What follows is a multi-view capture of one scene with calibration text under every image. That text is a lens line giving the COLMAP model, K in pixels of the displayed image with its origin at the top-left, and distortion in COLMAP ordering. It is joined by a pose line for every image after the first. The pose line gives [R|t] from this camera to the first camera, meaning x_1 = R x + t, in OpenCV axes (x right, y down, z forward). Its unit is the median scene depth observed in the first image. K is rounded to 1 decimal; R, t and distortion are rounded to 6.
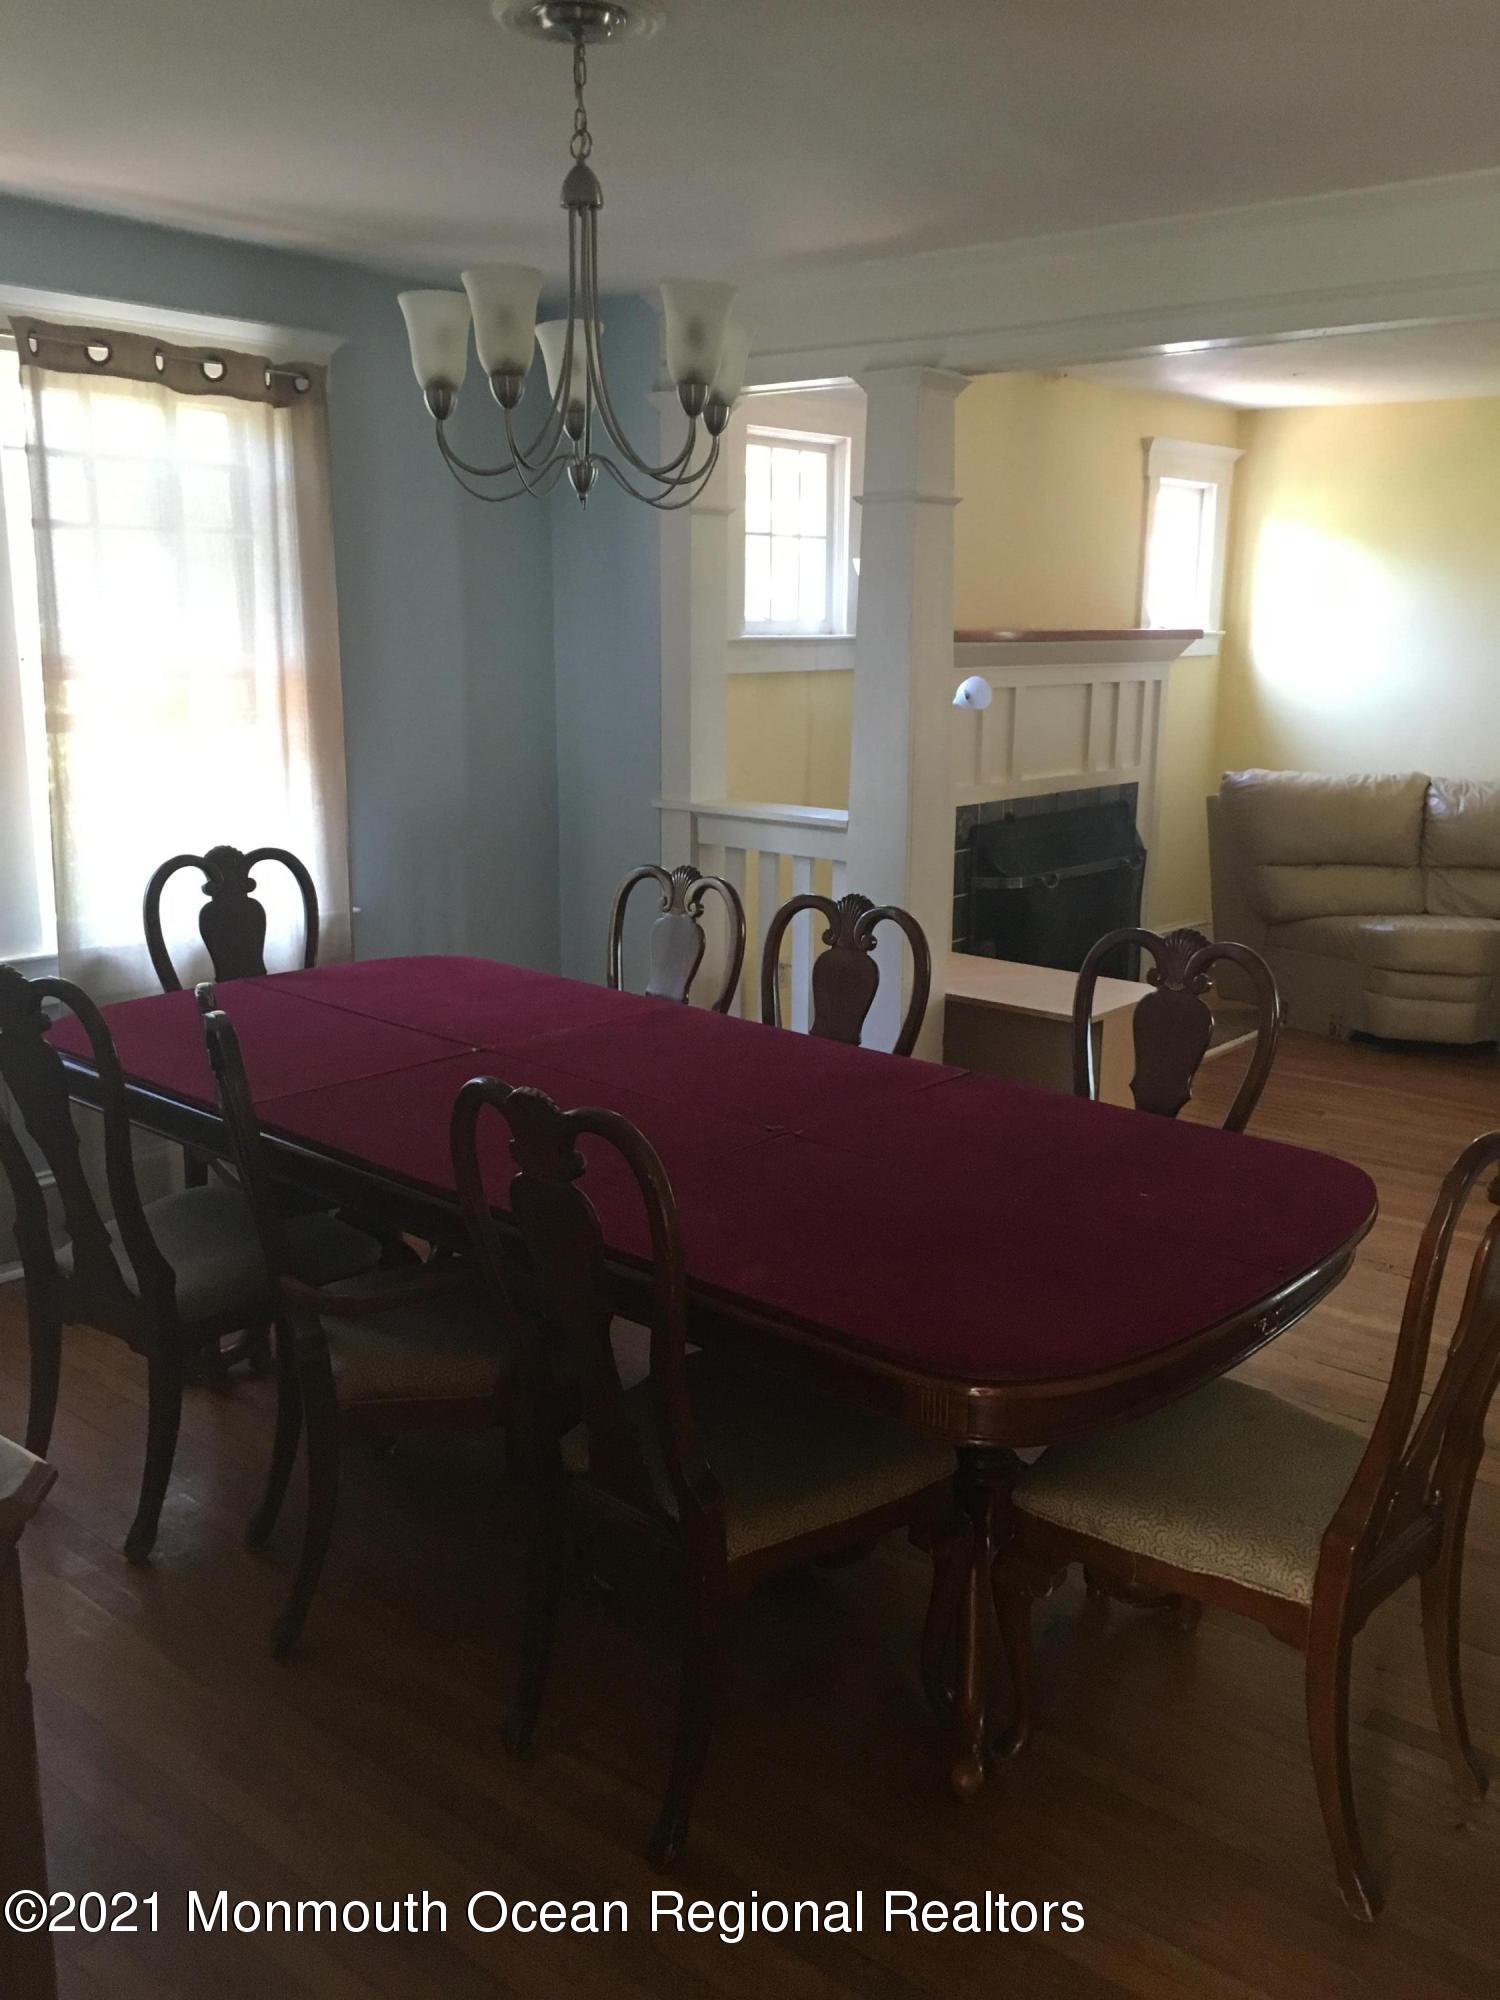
lens RADIAL K [[1694.4, 0, 750.0], [0, 1694.4, 1000.0], [0, 0, 1]] dist [0.073630, 0.001262]
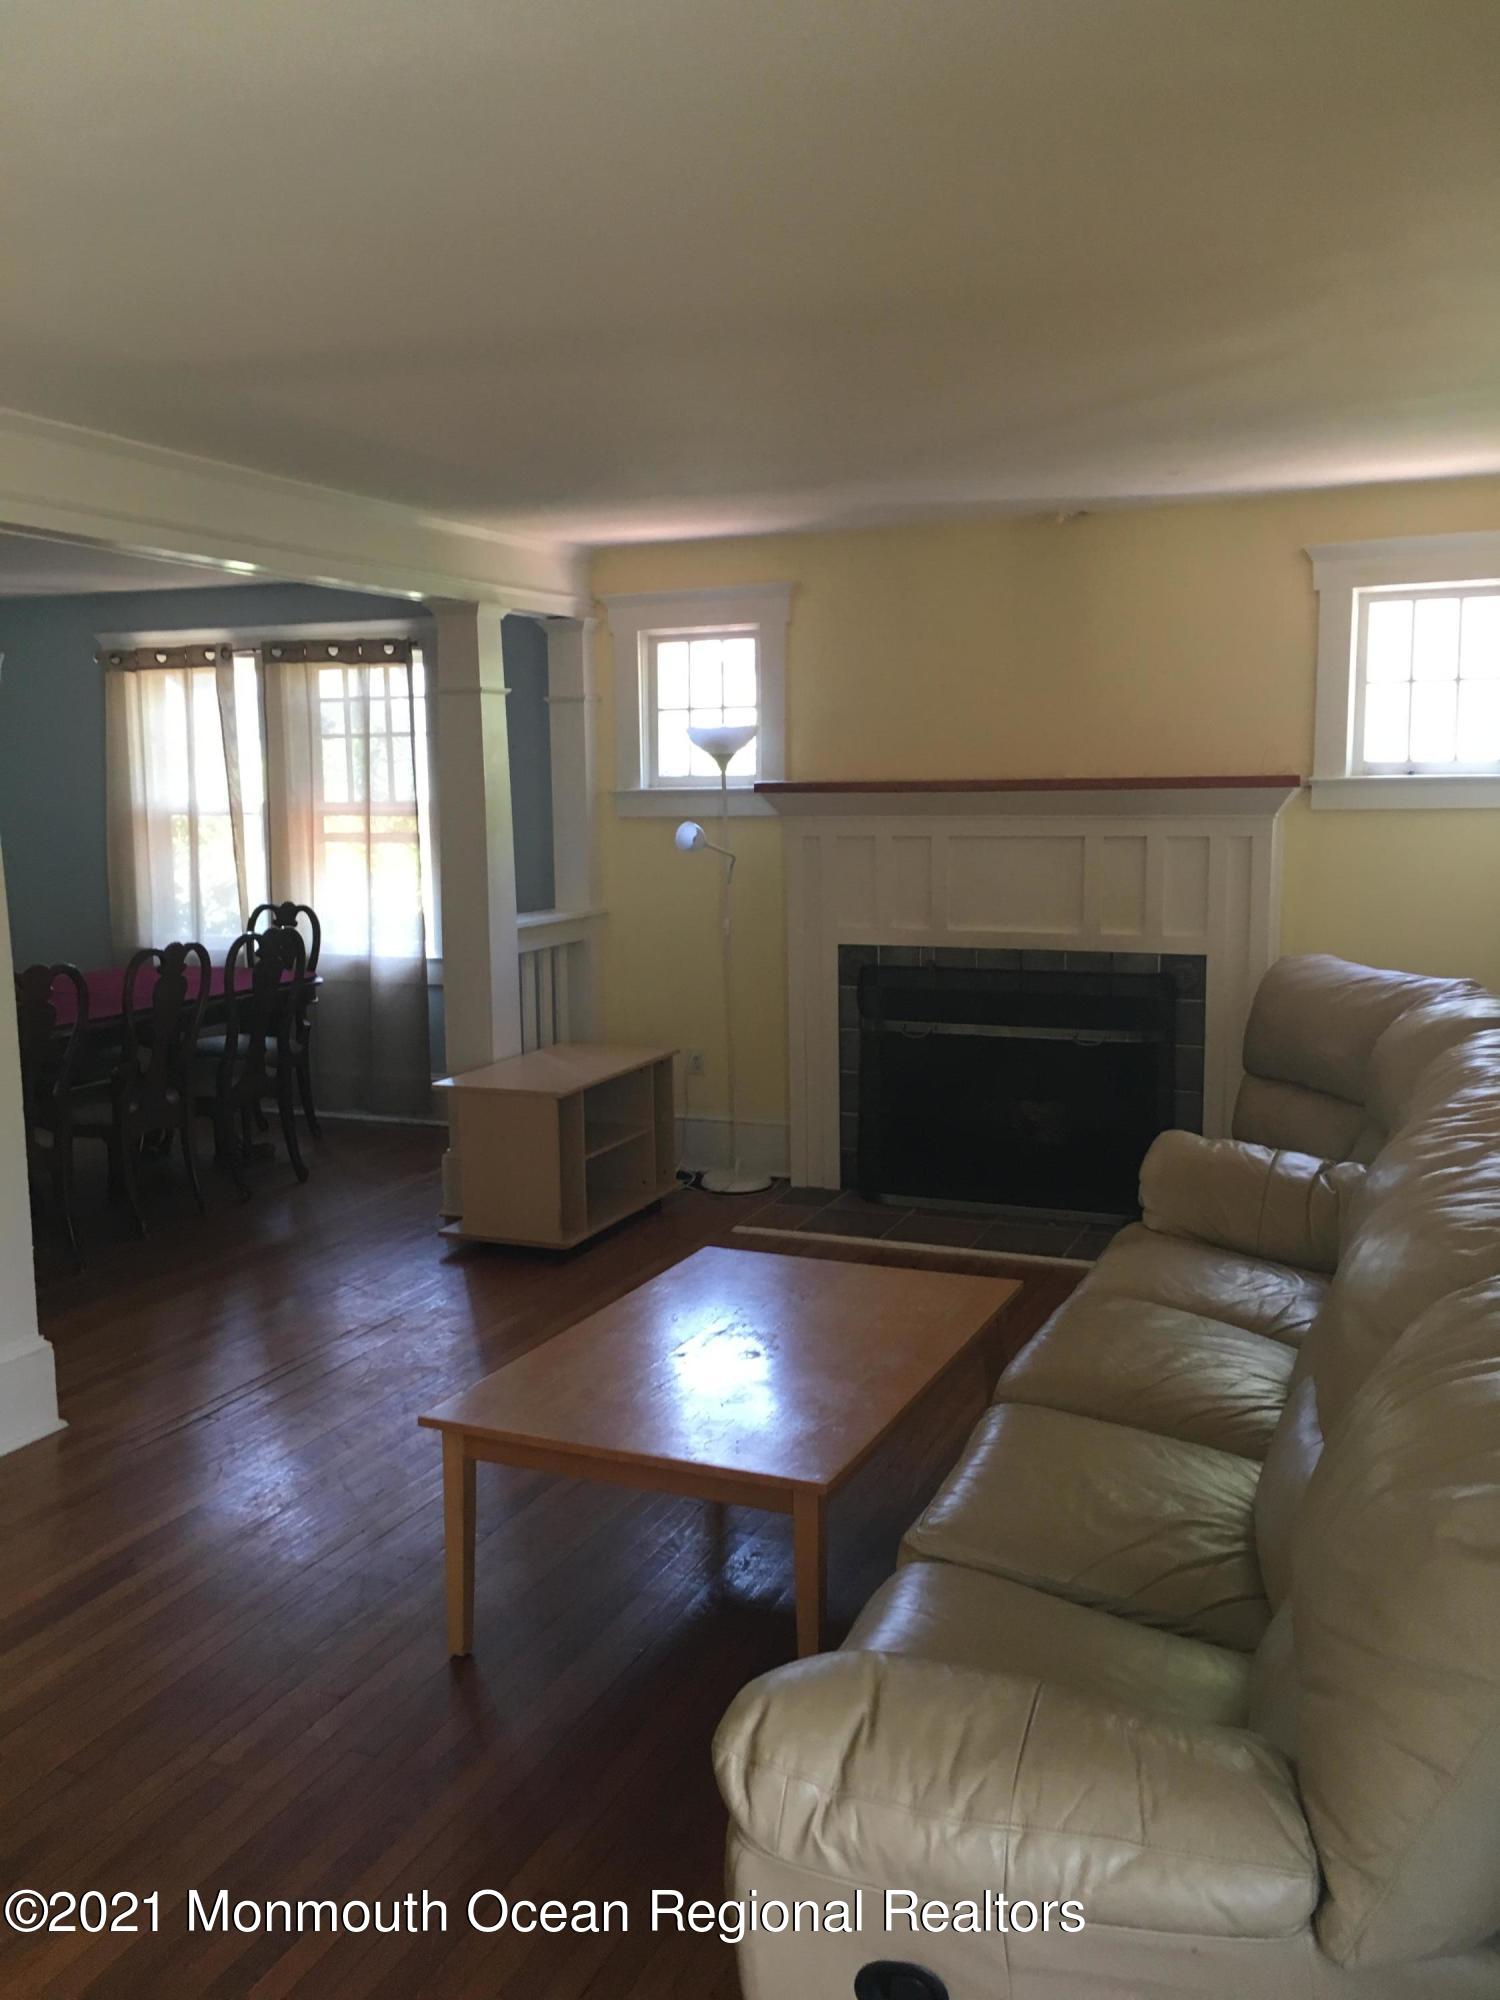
lens RADIAL K [[1694.4, 0, 750.0], [0, 1694.4, 1000.0], [0, 0, 1]] dist [0.073630, 0.001262]
pose [[0.286446, 0.119801, -0.950577, 1.041061], [-0.188235, 0.979852, 0.066768, -0.129899], [0.939423, 0.159807, 0.303226, 0.582531]]
